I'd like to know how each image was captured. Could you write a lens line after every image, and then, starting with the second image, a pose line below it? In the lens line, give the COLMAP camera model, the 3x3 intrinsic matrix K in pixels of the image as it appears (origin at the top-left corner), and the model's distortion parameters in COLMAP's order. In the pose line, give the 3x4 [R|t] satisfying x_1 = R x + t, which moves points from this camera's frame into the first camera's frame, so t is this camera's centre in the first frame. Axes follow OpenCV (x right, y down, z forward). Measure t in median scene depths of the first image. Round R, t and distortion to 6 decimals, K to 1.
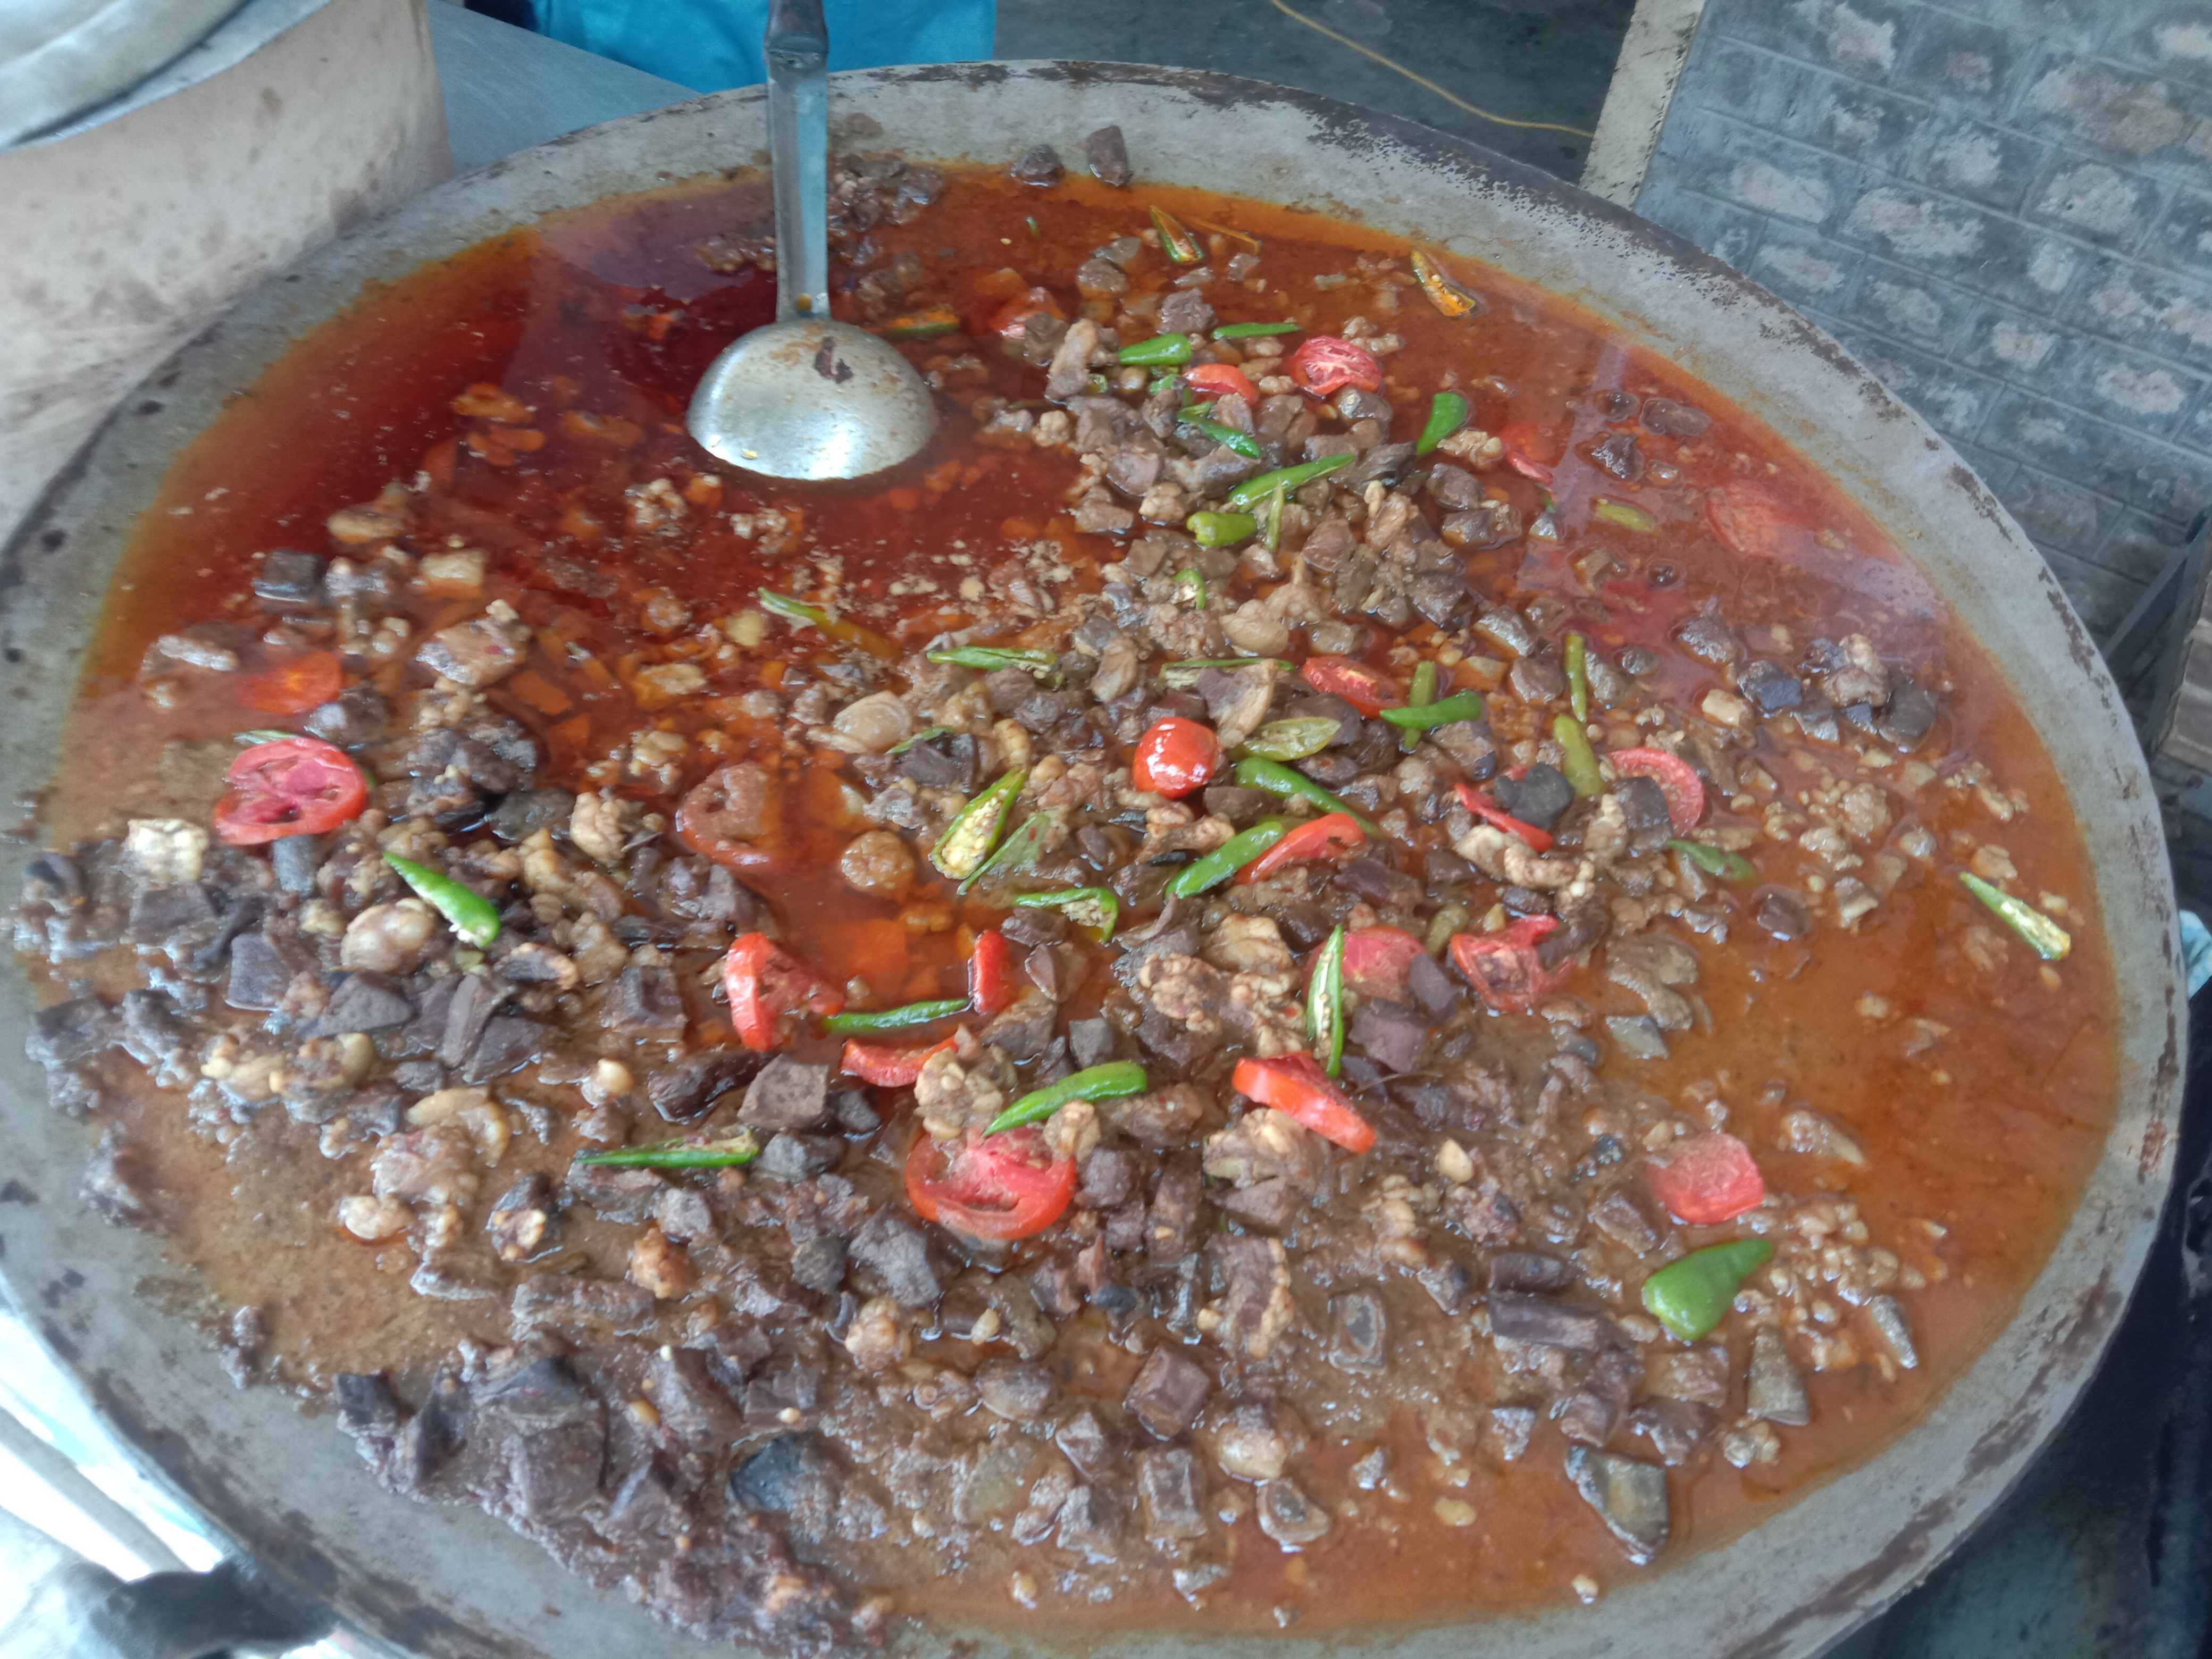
lens RADIAL K [[1844.3, 0, 1129.8], [0, 1844.3, 796.4], [0, 0, 1]] dist [0.032835, -0.094217]
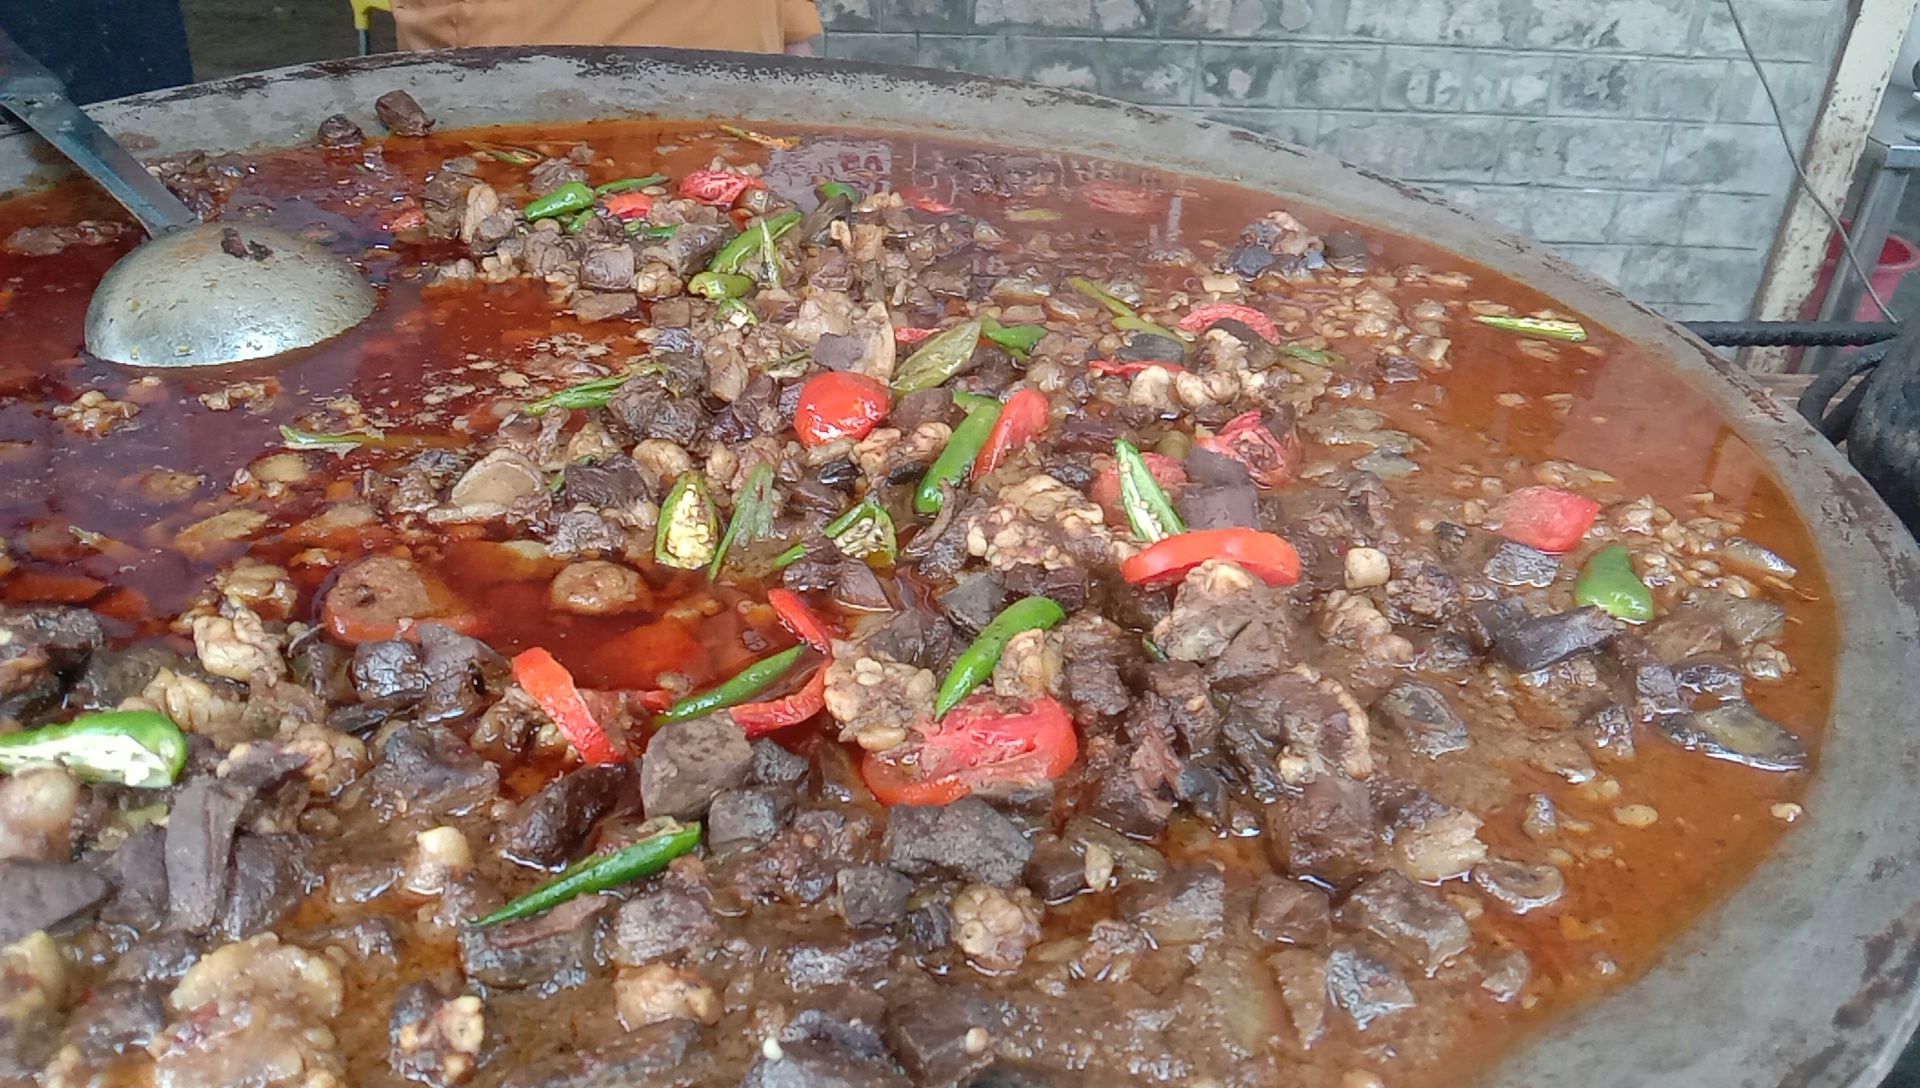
lens RADIAL K [[1545.8, 0, 972.8], [0, 1545.8, 538.9], [0, 0, 1]] dist [0.053515, -0.164016]
pose [[0.831864, -0.310818, 0.459777, -0.321829], [0.430833, 0.883896, -0.181965, 0.222996], [-0.349837, 0.349457, 0.869191, 0.349078]]
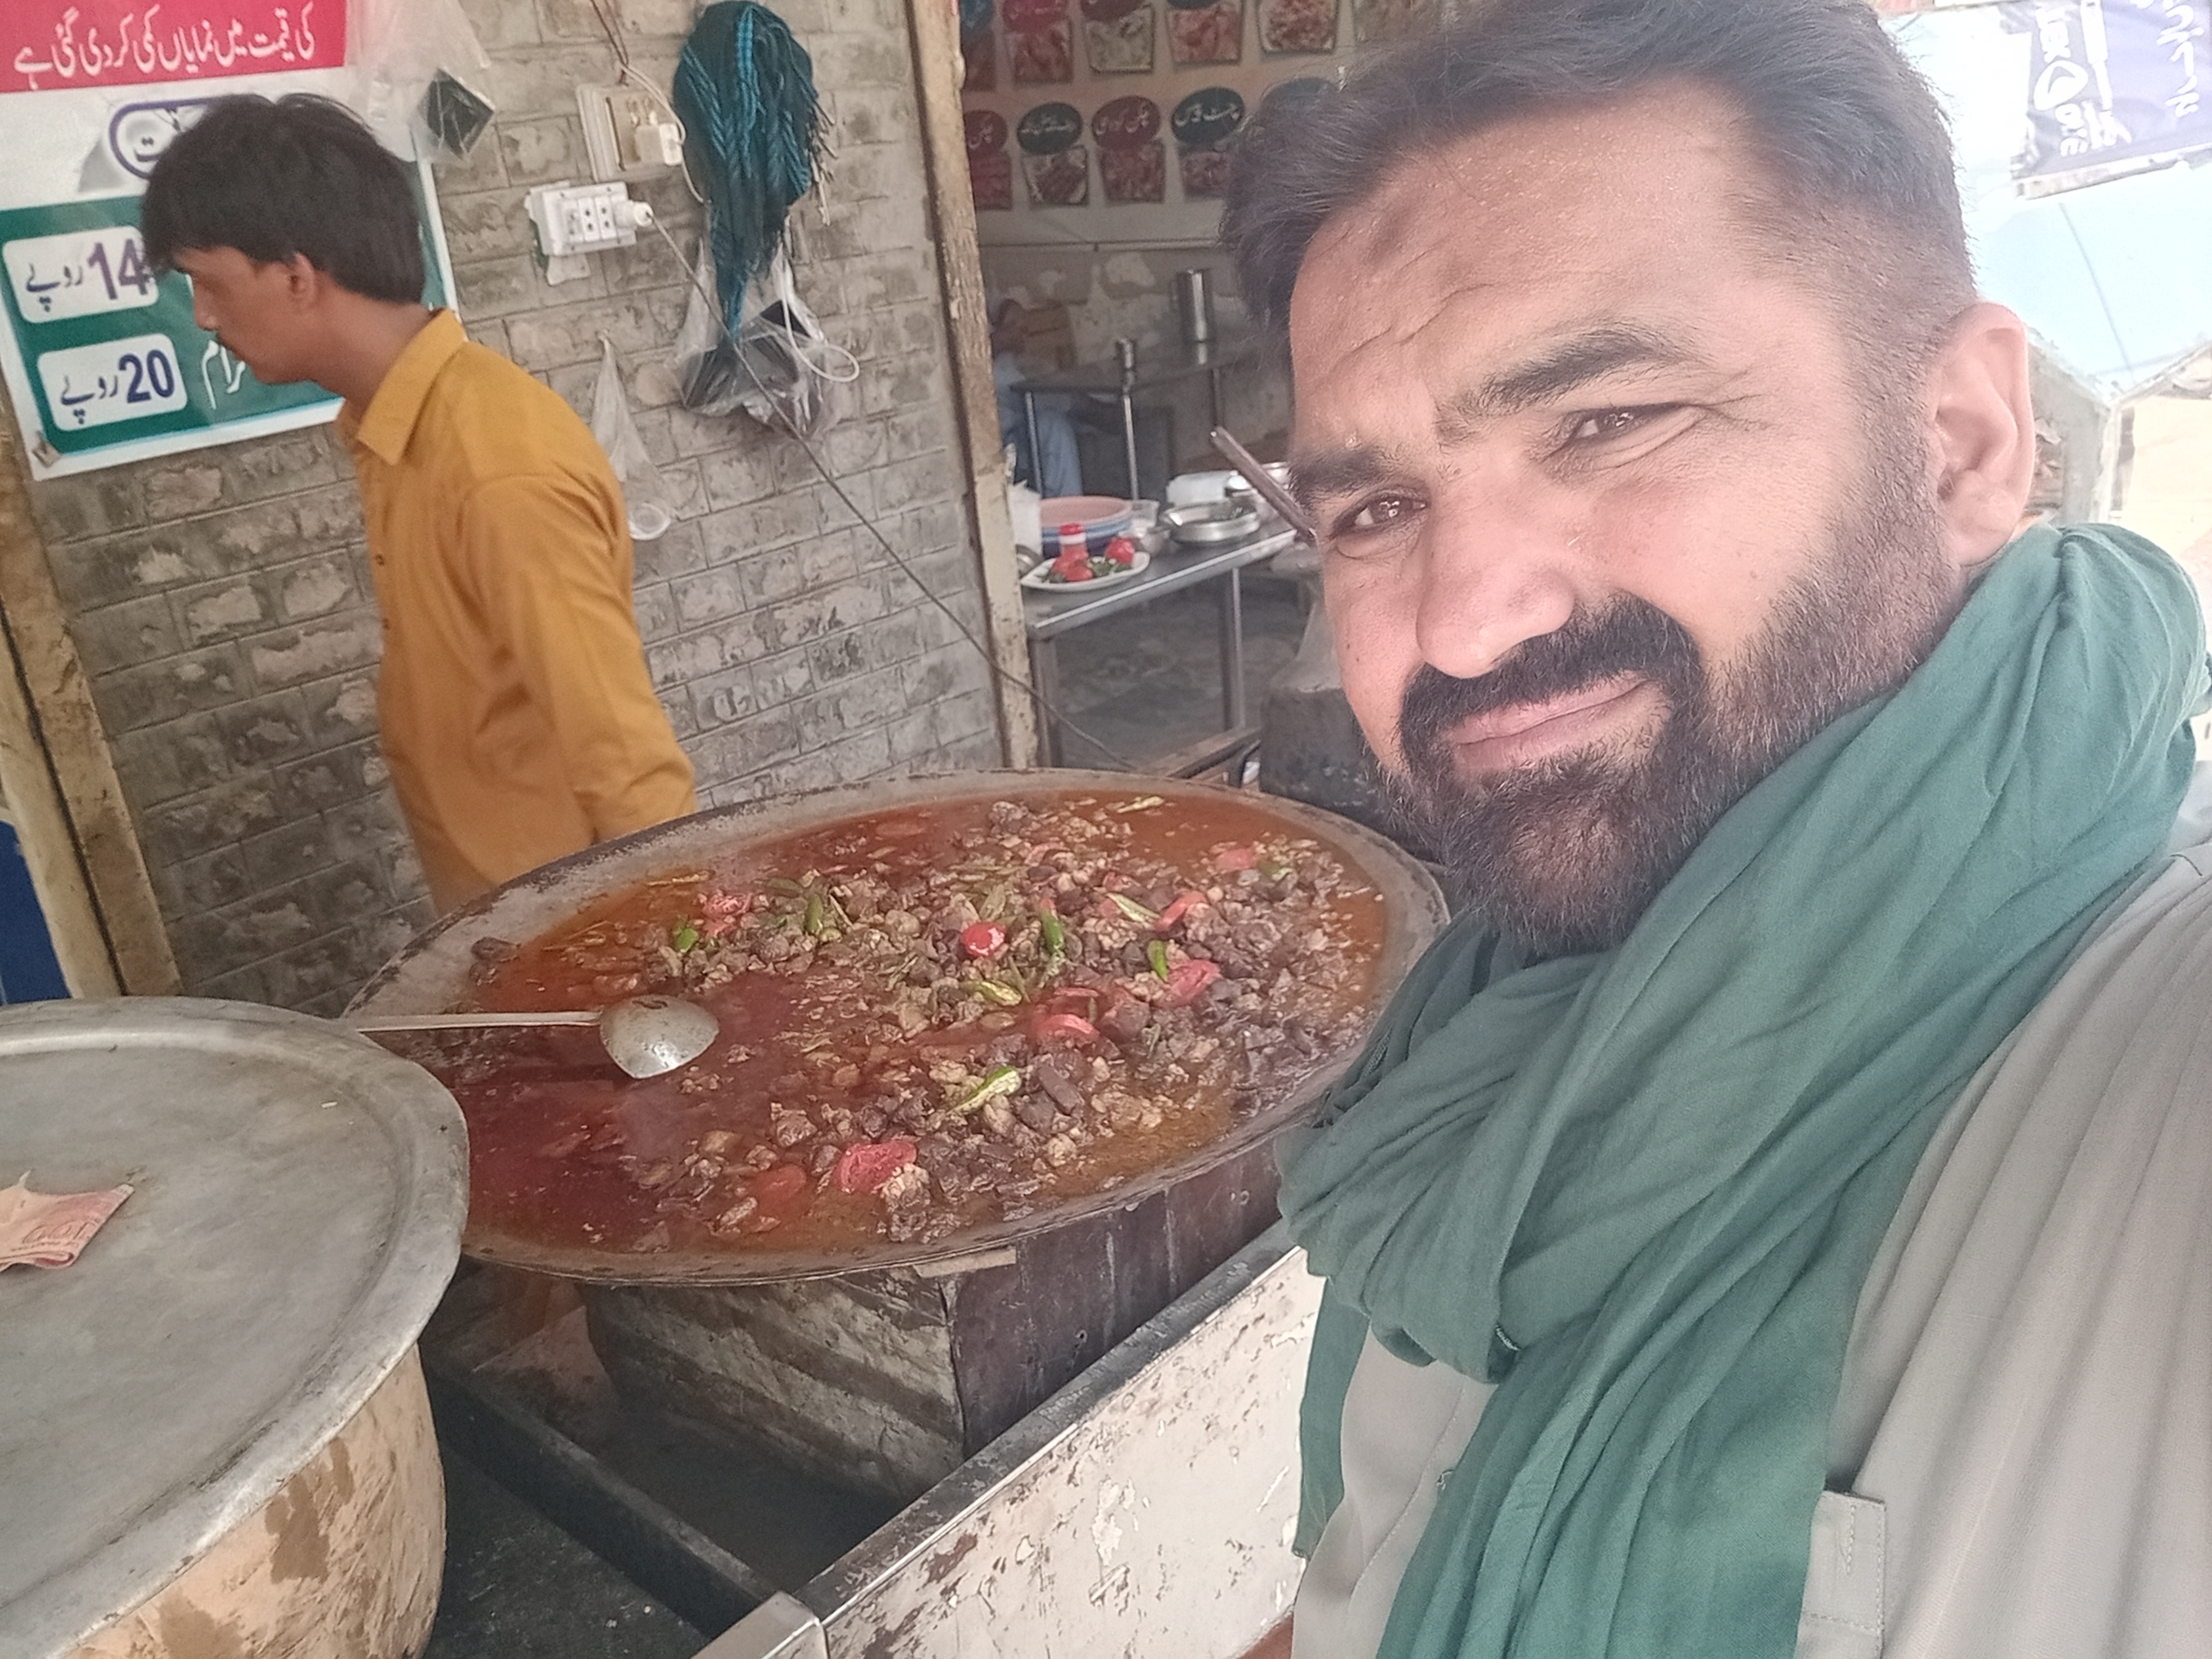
lens RADIAL K [[1956.4, 0, 1106.0], [0, 1956.4, 829.5], [0, 0, 1]] dist [0.031210, -0.005250]
pose [[0.247563, -0.445167, 0.860546, -1.920485], [0.815490, 0.575330, 0.063021, -0.127462], [-0.523153, 0.686165, 0.505460, -0.289829]]
